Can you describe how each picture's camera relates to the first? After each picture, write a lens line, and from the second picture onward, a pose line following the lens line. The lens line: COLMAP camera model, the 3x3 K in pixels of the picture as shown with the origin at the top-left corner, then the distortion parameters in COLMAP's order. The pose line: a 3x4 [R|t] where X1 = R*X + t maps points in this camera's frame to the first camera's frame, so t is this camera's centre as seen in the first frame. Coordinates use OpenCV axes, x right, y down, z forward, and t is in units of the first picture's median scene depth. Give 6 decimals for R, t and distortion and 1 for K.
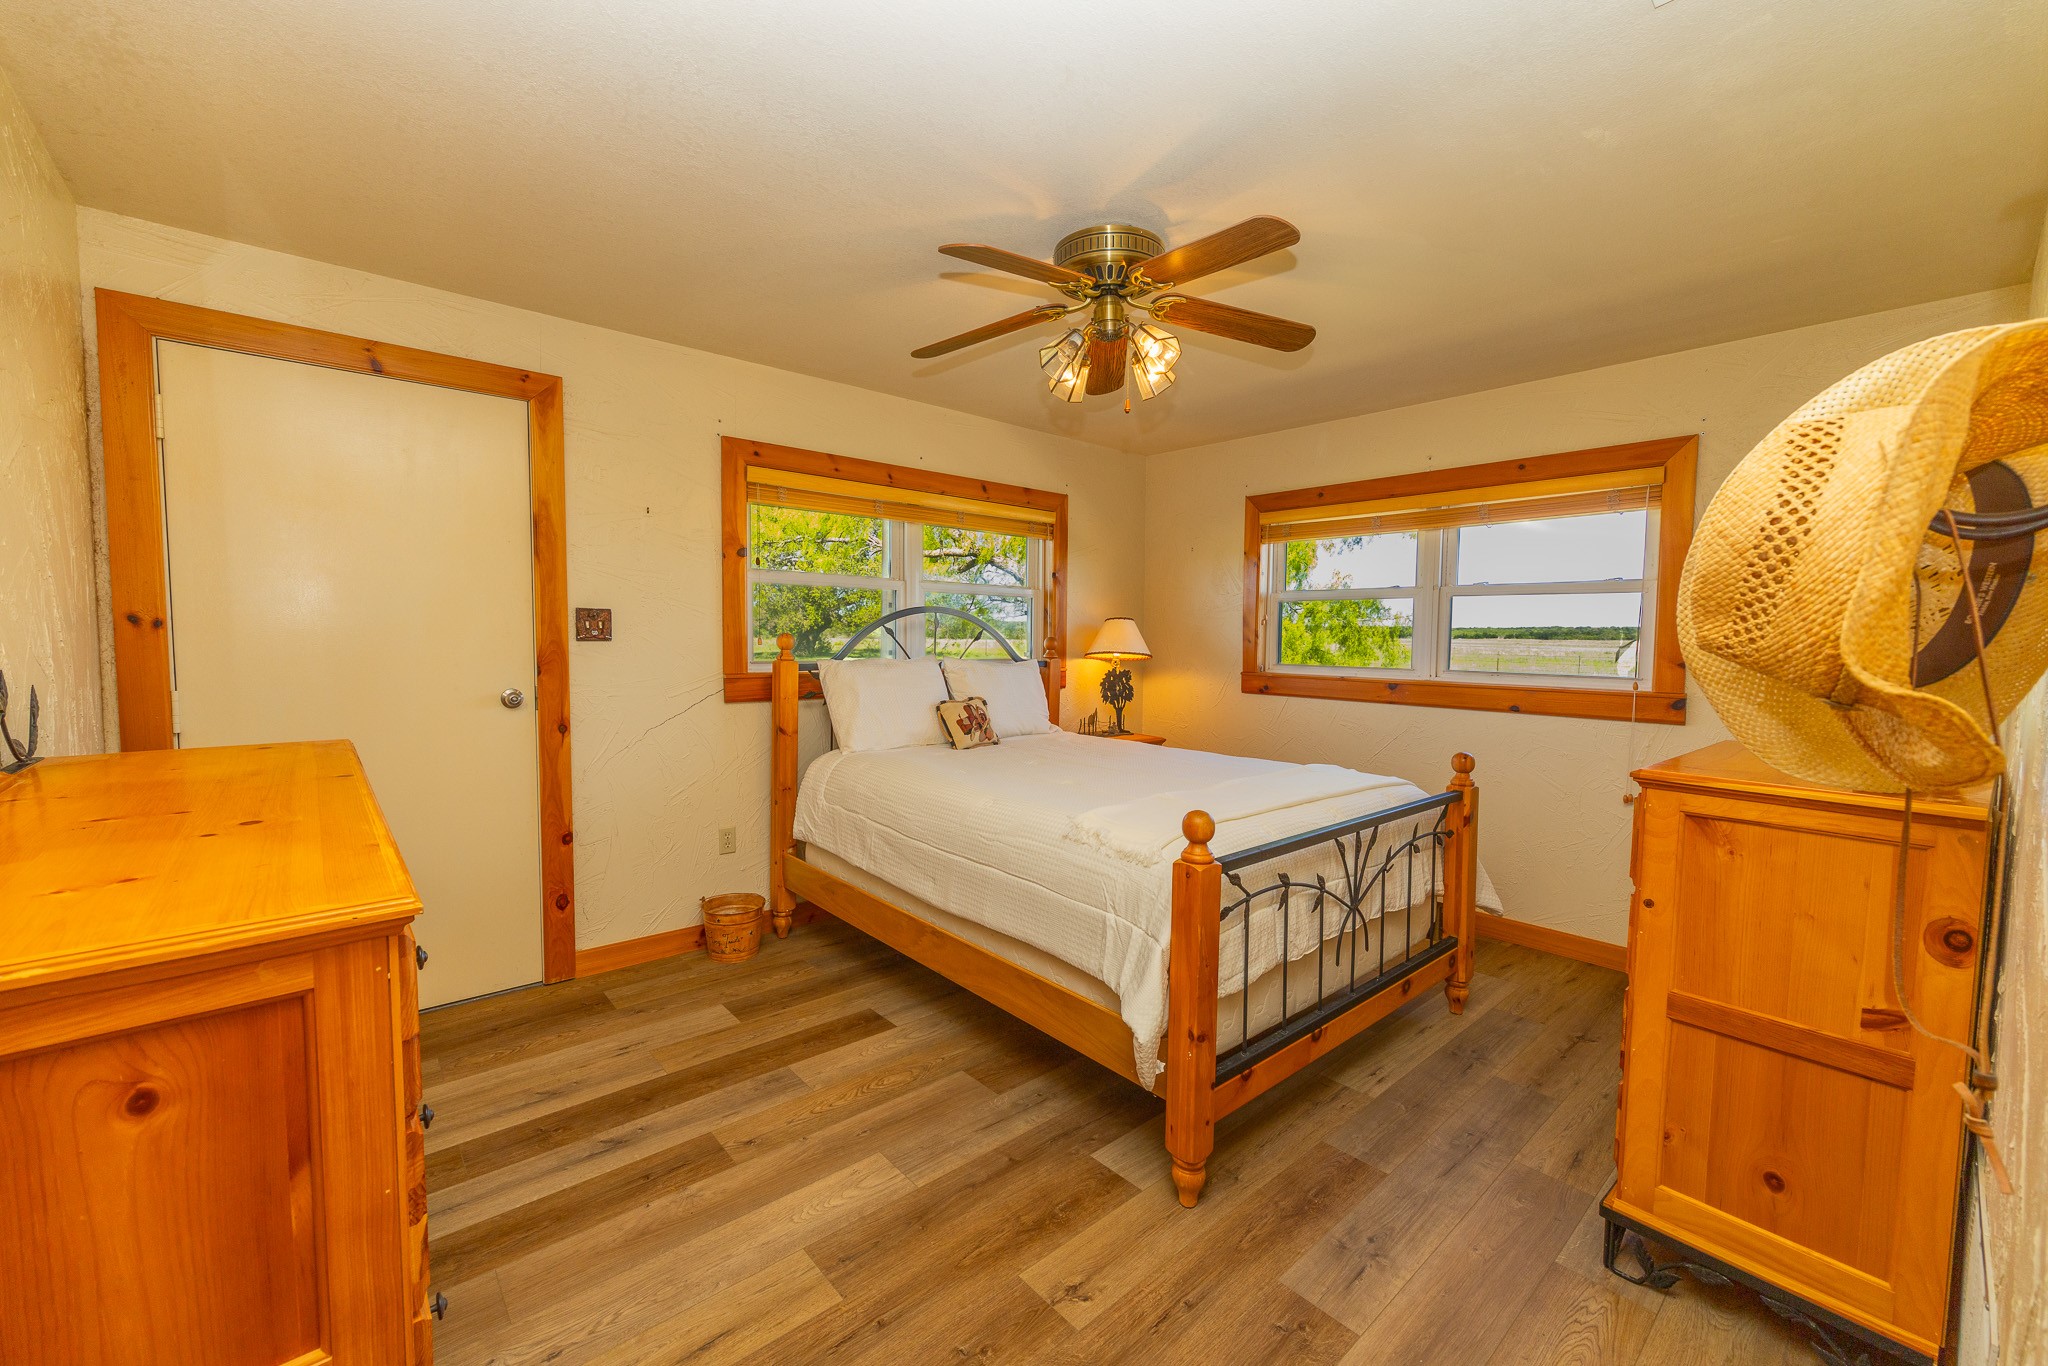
lens RADIAL K [[824.0, 0, 1033.5], [0, 824.0, 689.6], [0, 0, 1]] dist [0.004662, 0.000155]
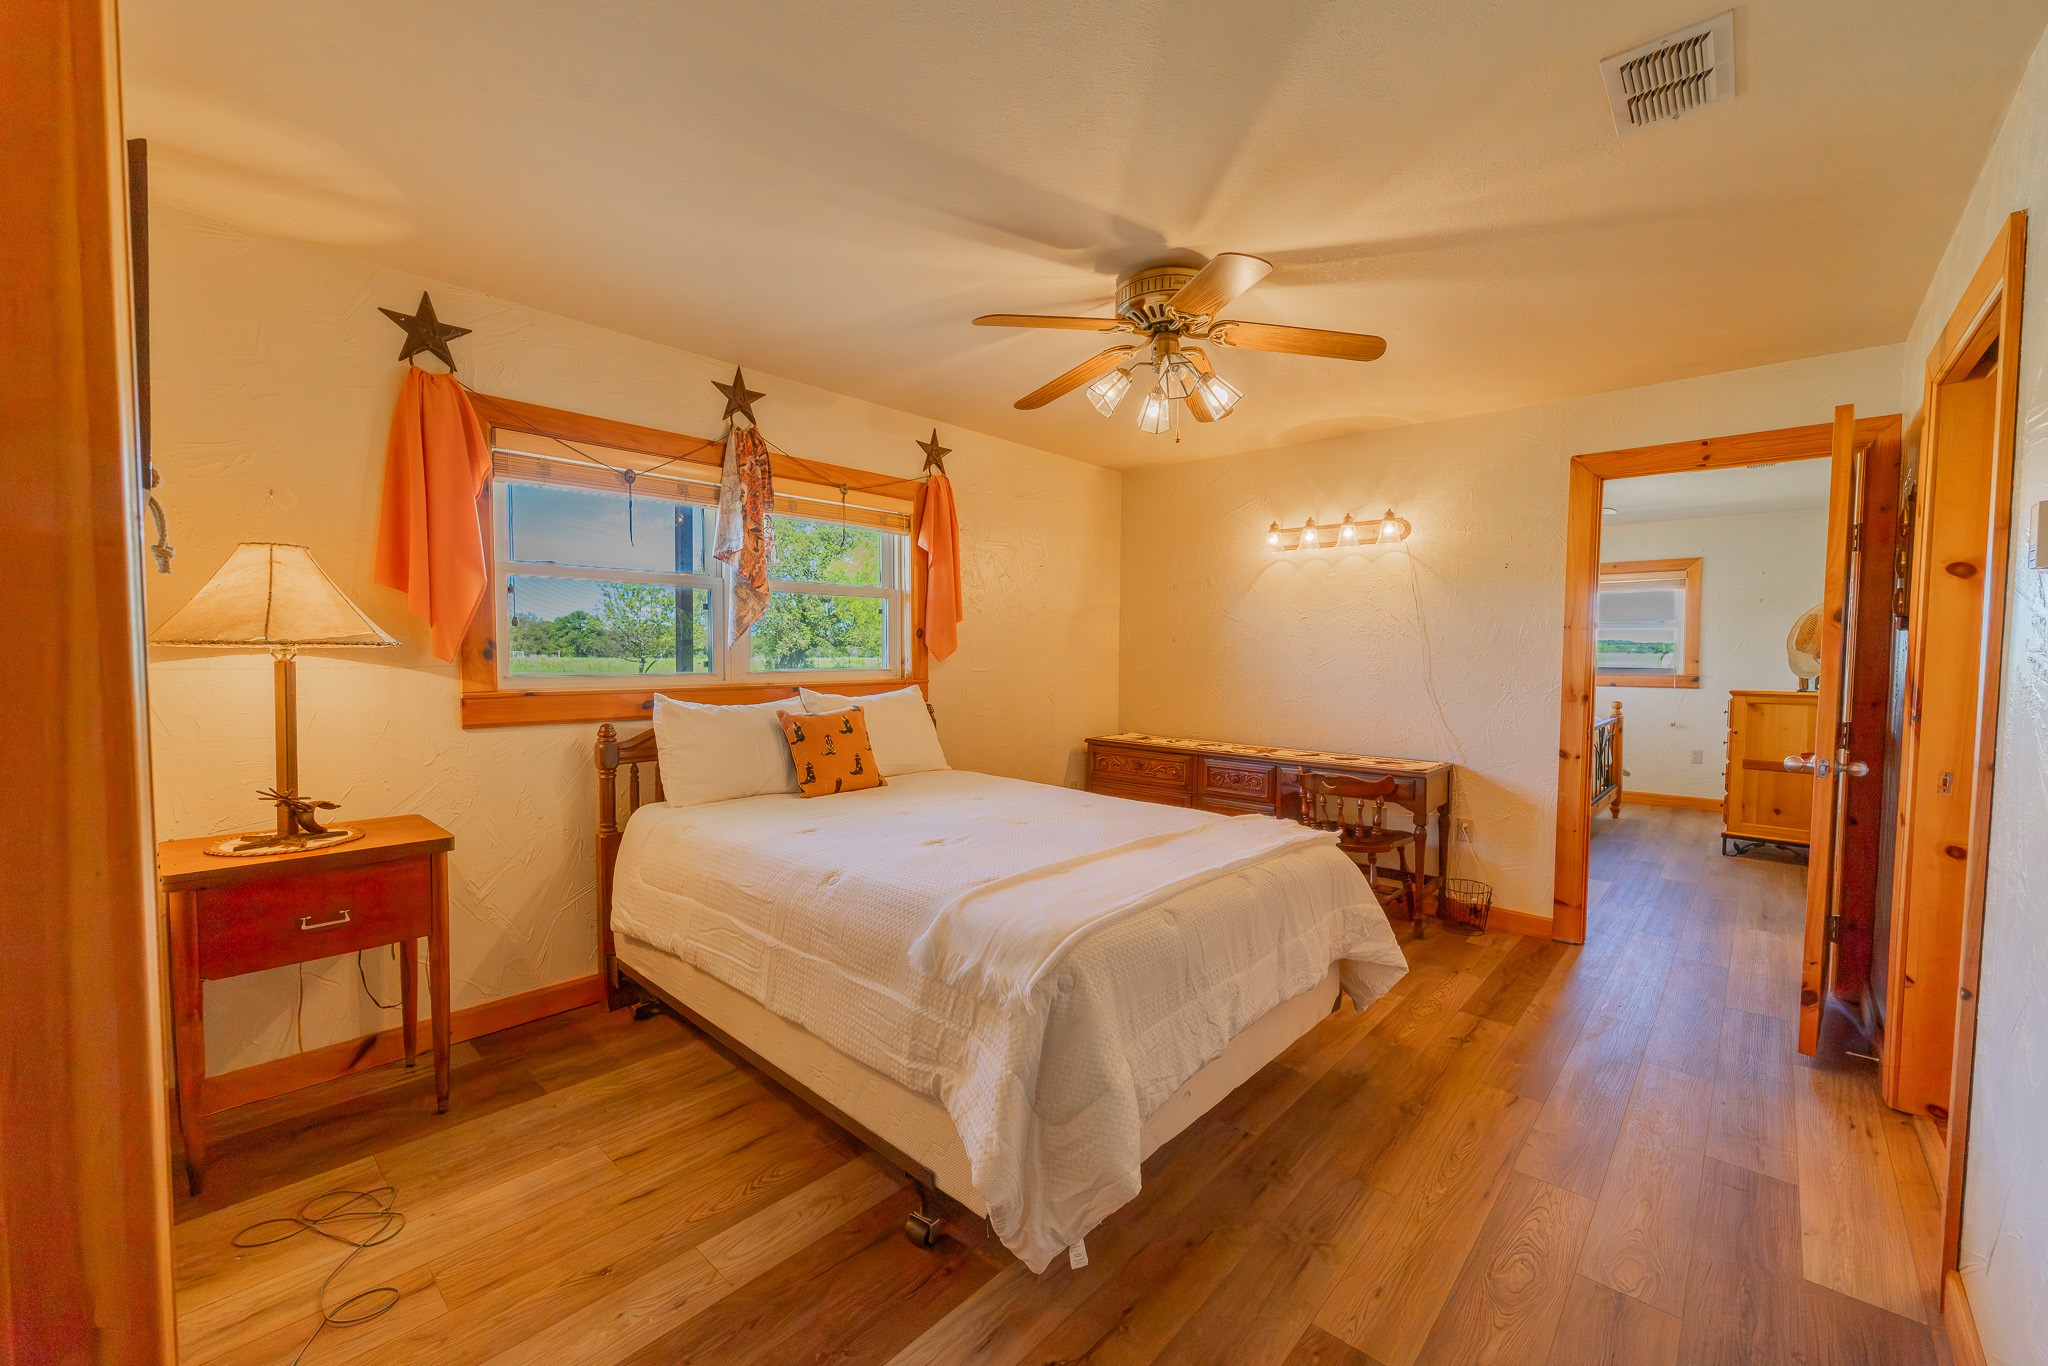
lens RADIAL K [[824.0, 0, 1014.3], [0, 824.0, 676.7], [0, 0, 1]] dist [0.004662, 0.000155]
pose [[0.997035, -0.023214, 0.073365, -1.113185], [0.025477, 0.999223, -0.030056, 0.029667], [-0.072611, 0.031836, 0.996852, -0.982476]]
